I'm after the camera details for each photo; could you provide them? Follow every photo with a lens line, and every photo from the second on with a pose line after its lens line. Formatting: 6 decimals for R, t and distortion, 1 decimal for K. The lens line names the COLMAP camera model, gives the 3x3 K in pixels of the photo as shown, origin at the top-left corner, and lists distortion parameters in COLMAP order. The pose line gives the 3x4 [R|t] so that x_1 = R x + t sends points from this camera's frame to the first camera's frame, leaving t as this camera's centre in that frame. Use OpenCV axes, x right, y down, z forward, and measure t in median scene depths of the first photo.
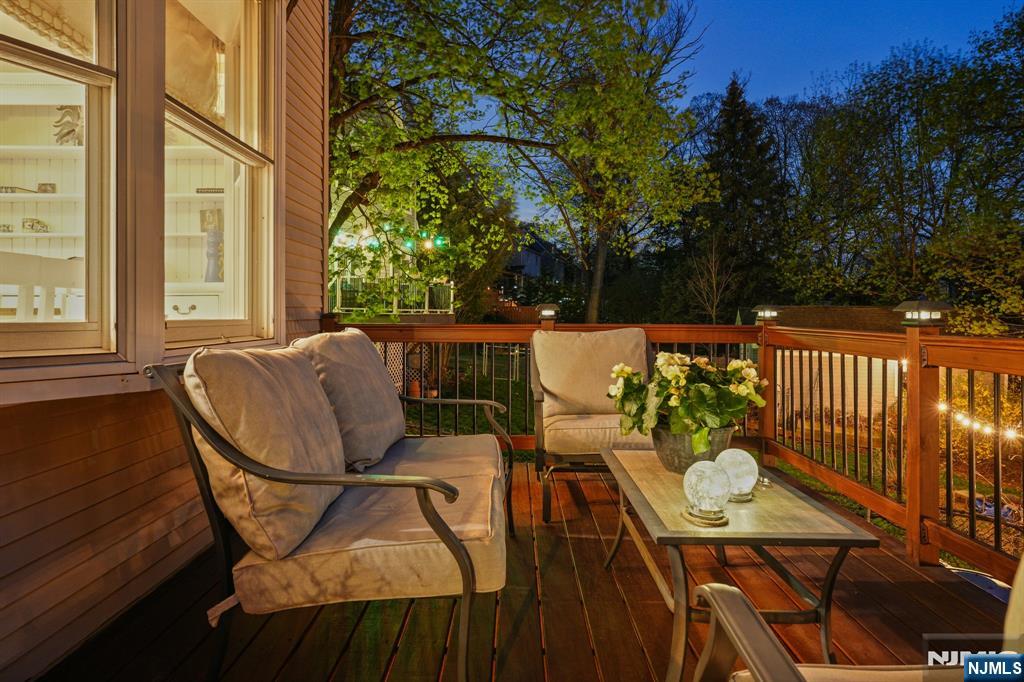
lens RADIAL K [[564.1, 0, 512.0], [0, 564.1, 341.0], [0, 0, 1]] dist [-0.000460, -0.000146]
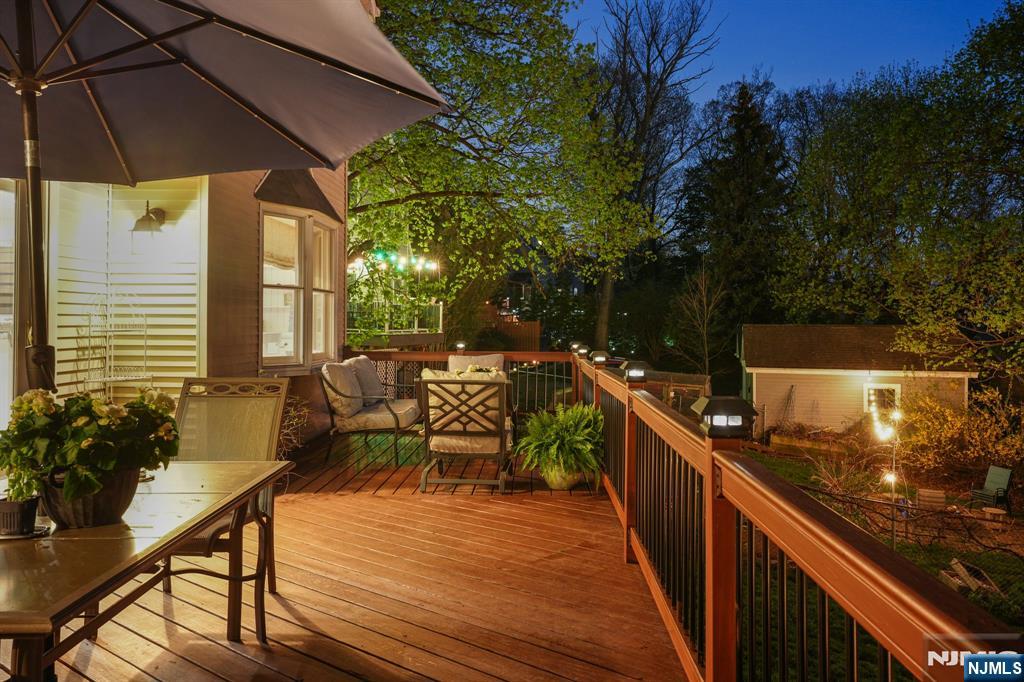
lens RADIAL K [[750.6, 0, 512.0], [0, 750.6, 341.0], [0, 0, 1]] dist [0.000444, 0.000232]
pose [[0.998966, 0.000105, -0.045473, 0.115807], [-0.001102, 0.999759, -0.021905, -0.003181], [0.045460, 0.021932, 0.998725, -0.504651]]
